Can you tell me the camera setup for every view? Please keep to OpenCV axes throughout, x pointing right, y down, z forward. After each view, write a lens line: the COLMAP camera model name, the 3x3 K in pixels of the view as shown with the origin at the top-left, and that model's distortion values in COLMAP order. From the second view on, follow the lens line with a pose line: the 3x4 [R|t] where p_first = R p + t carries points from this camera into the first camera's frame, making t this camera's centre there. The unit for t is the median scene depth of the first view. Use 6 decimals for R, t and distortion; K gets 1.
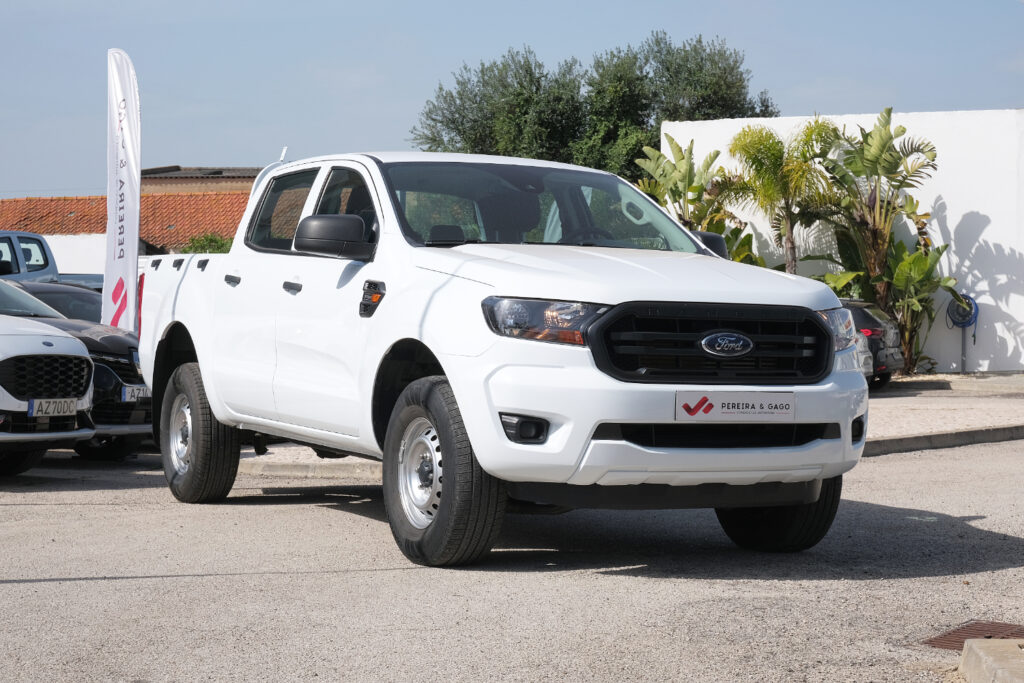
lens RADIAL K [[2005.4, 0, 512.0], [0, 2005.4, 341.5], [0, 0, 1]] dist [-0.016761, 0.152172]
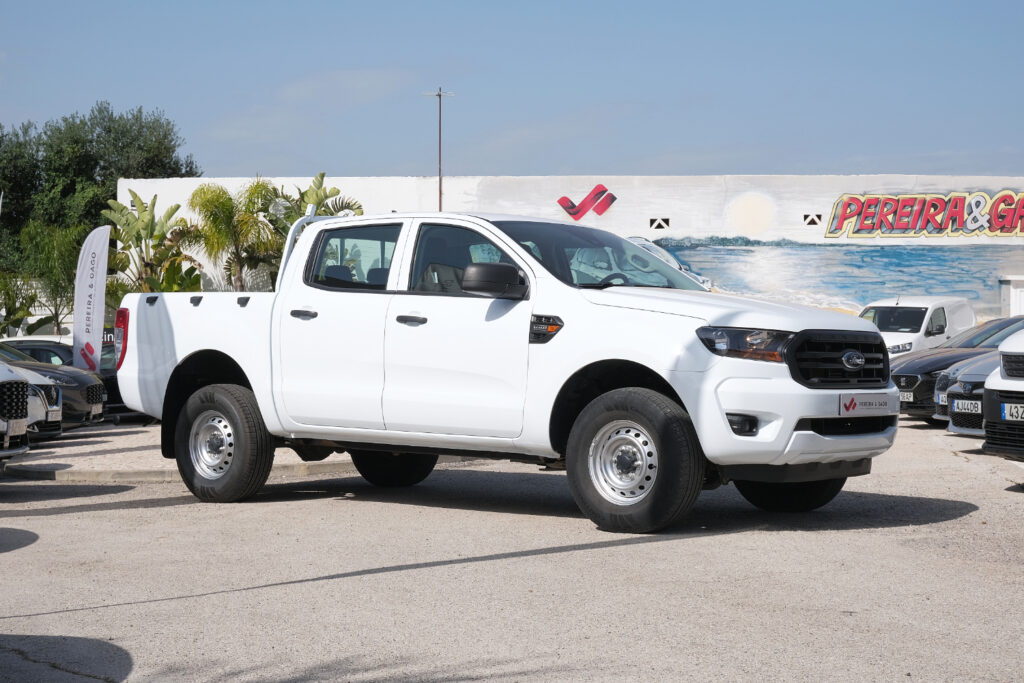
lens RADIAL K [[1681.4, 0, 512.0], [0, 1681.4, 341.5], [0, 0, 1]] dist [-0.057276, -0.057288]
pose [[0.918786, -0.009998, 0.394628, -0.110742], [0.015134, 0.999836, -0.009905, -0.000667], [-0.394465, 0.015073, 0.918787, 0.005067]]
